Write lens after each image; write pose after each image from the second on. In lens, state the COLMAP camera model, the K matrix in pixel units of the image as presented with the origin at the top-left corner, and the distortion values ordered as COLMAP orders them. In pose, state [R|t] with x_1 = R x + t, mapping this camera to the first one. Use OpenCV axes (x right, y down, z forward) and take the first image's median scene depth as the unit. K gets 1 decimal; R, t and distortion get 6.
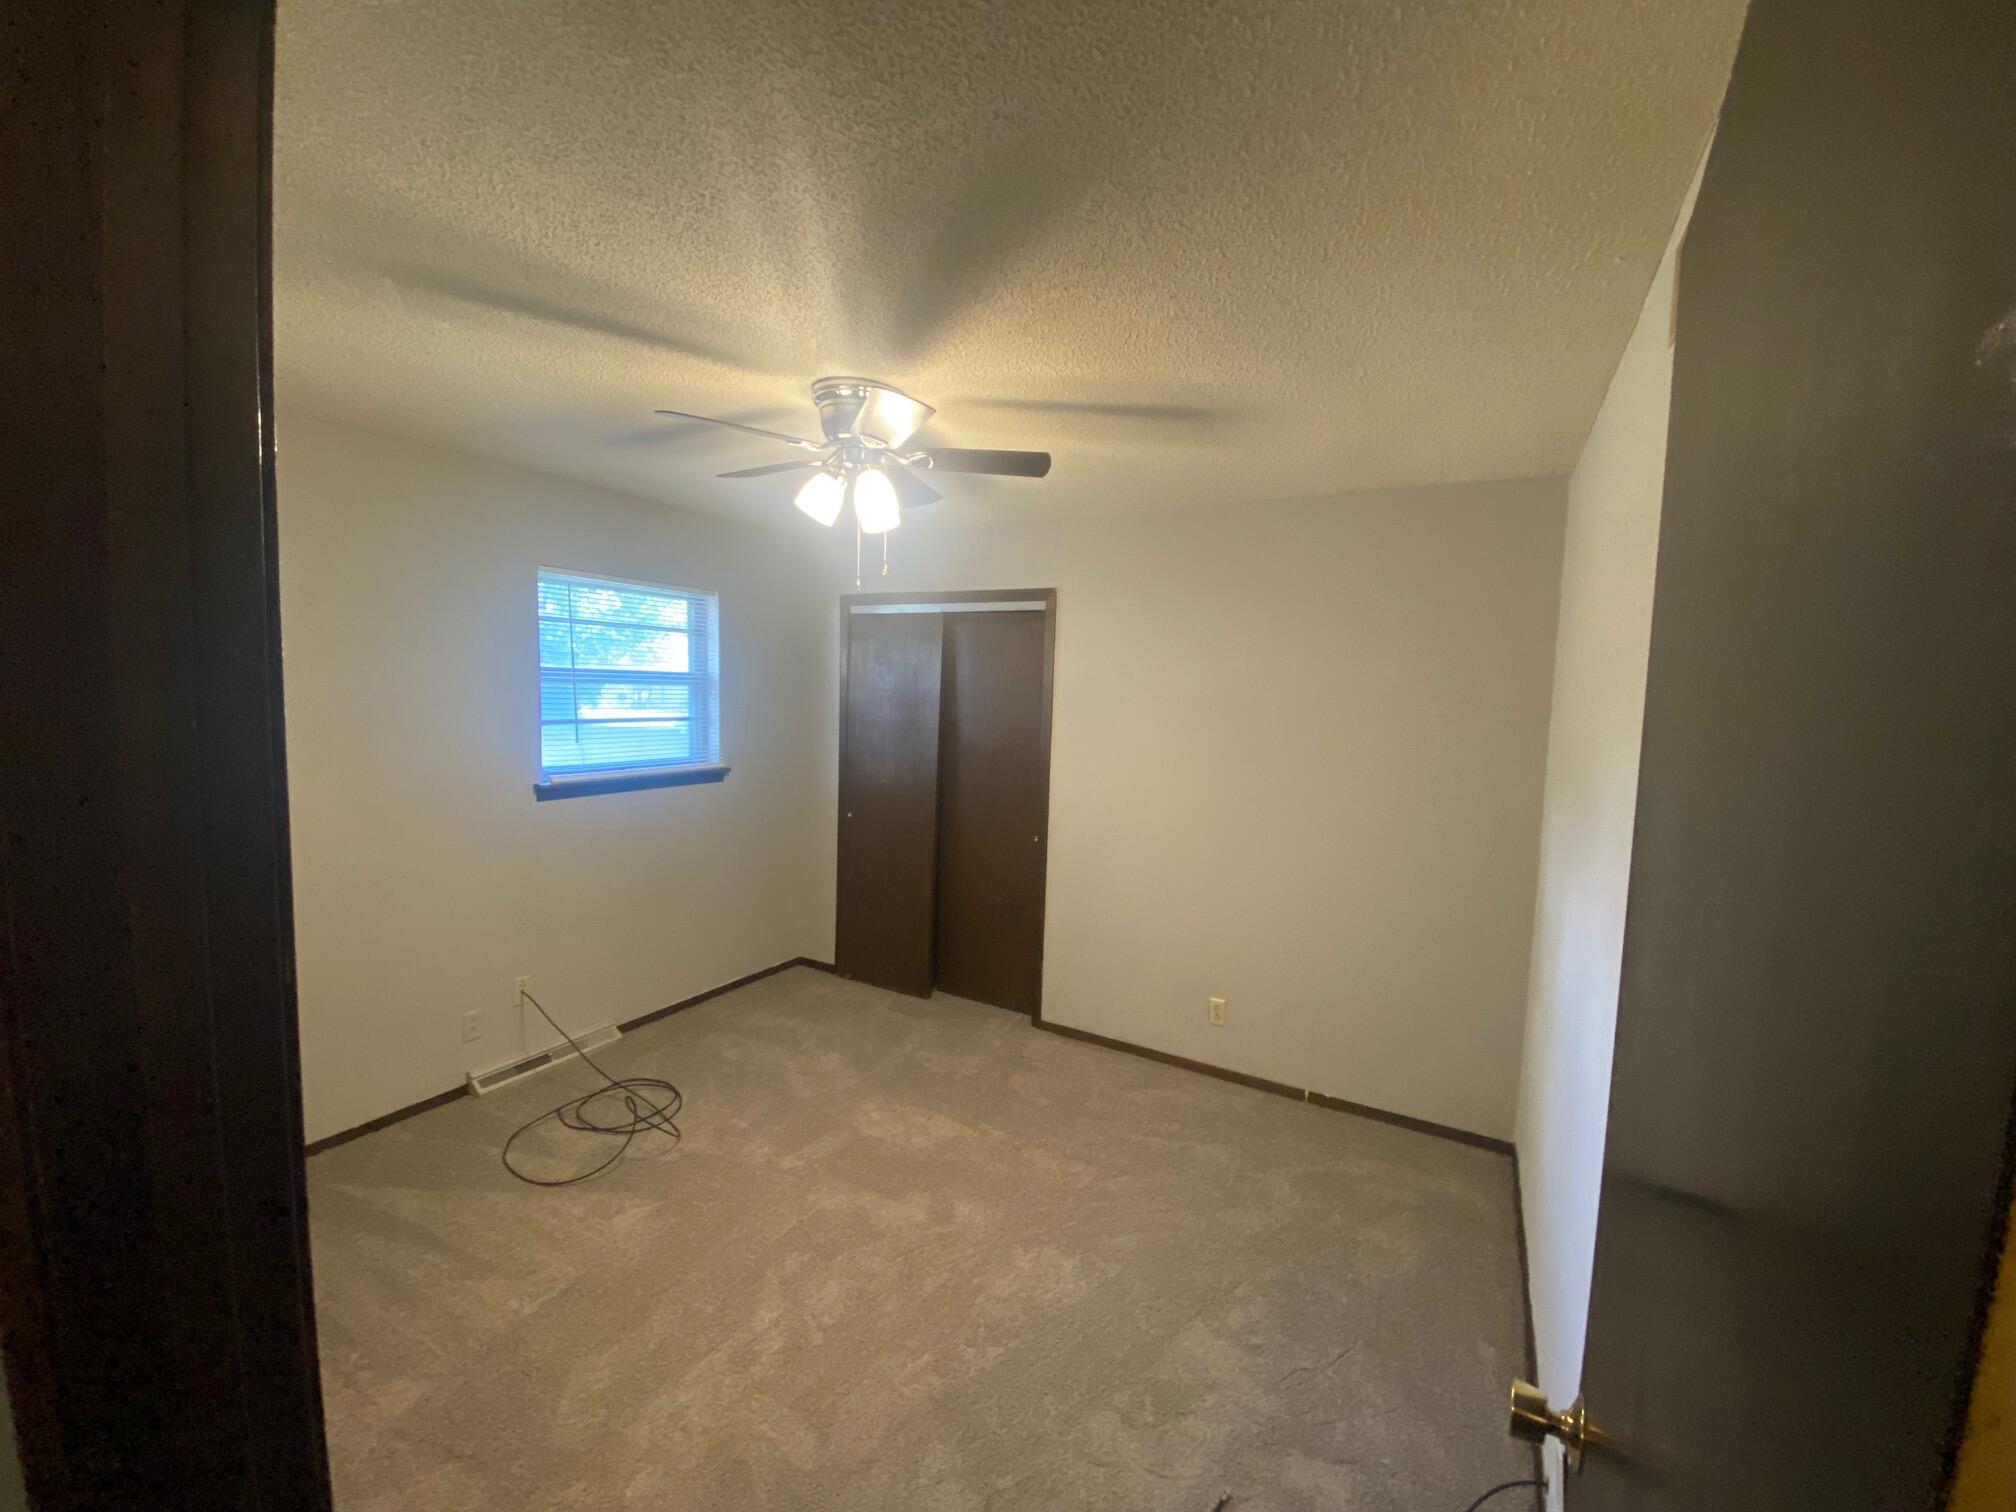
lens RADIAL K [[817.7, 0, 999.2], [0, 817.7, 749.6], [0, 0, 1]] dist [0.012791, -0.015272]
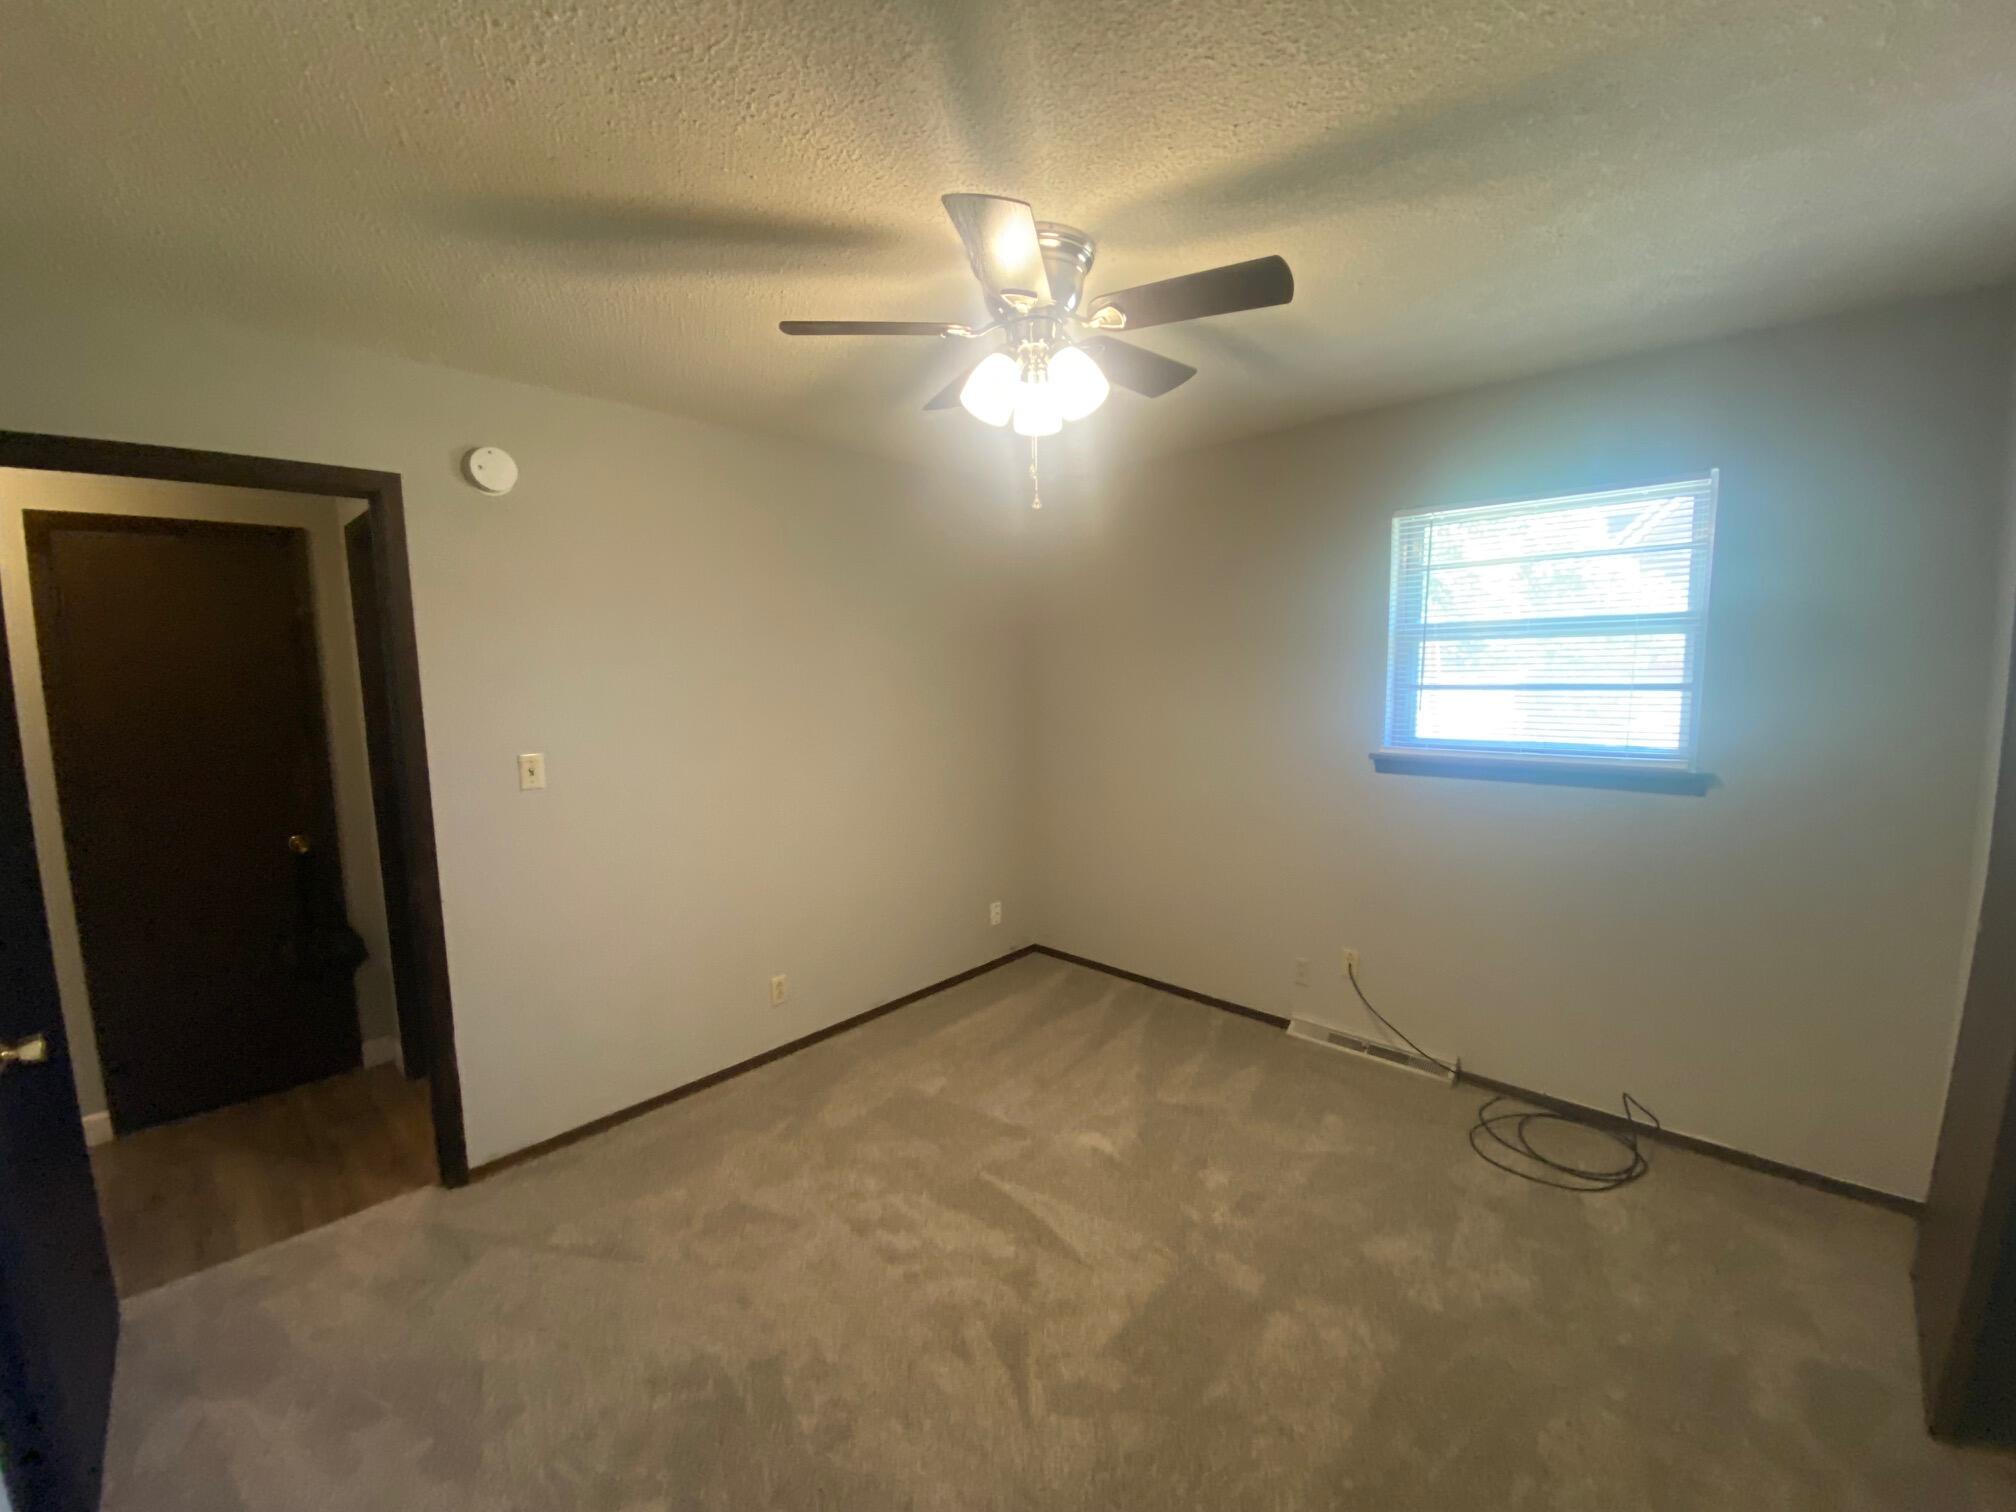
lens RADIAL K [[817.7, 0, 998.6], [0, 817.7, 753.3], [0, 0, 1]] dist [0.012791, -0.015272]
pose [[-0.243017, 0.094221, -0.965435, 0.423643], [-0.051179, 0.992640, 0.109759, -0.036376], [0.968671, 0.076083, -0.236406, 0.804139]]
